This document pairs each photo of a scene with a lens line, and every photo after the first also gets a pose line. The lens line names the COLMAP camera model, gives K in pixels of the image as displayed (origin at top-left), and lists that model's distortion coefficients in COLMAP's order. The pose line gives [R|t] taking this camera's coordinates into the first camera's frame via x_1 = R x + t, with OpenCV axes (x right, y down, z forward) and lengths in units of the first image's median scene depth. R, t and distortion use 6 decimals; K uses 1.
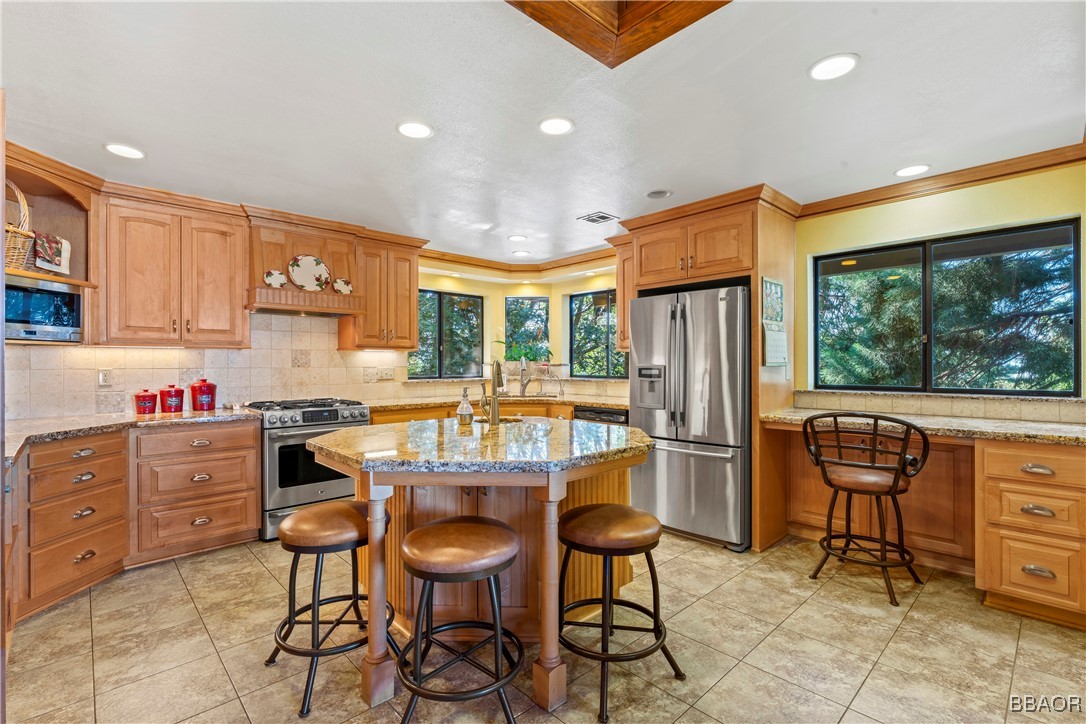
lens RADIAL K [[490.7, 0, 542.3], [0, 490.7, 362.2], [0, 0, 1]] dist [-0.000077, 0.000000]
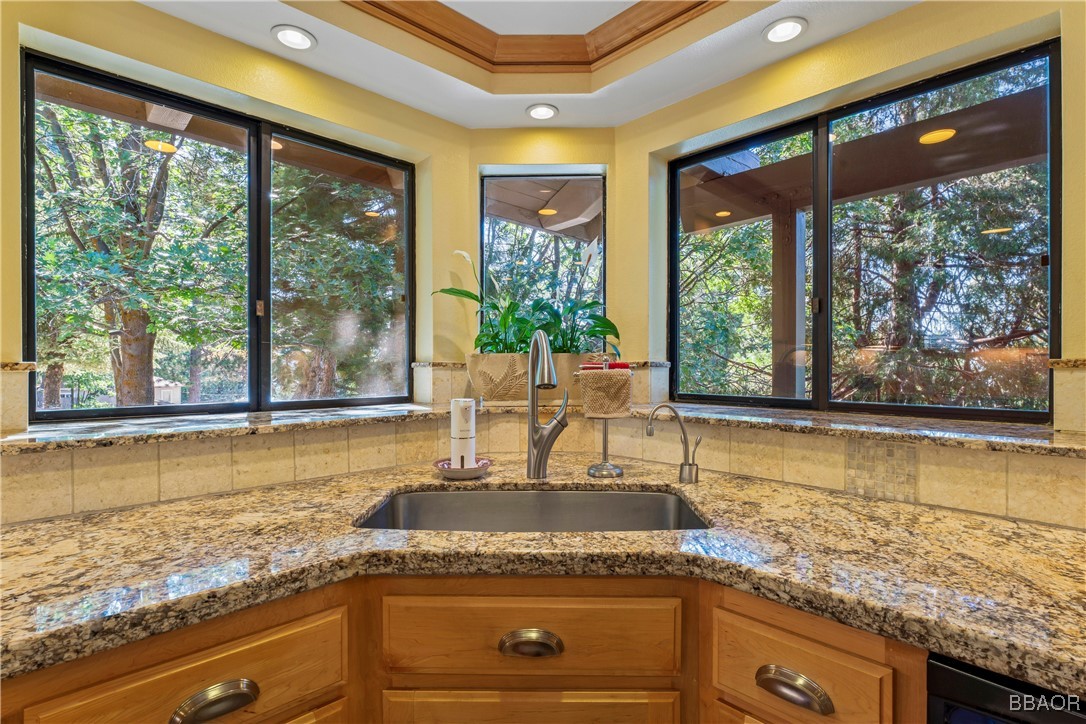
lens RADIAL K [[523.3, 0, 543.6], [0, 523.3, 365.5], [0, 0, 1]] dist [0.000083, -0.000181]
pose [[0.999853, 0.000198, 0.017158, -0.037598], [-0.000218, 0.999999, 0.001176, 0.005385], [-0.017158, -0.001180, 0.999852, 0.647763]]
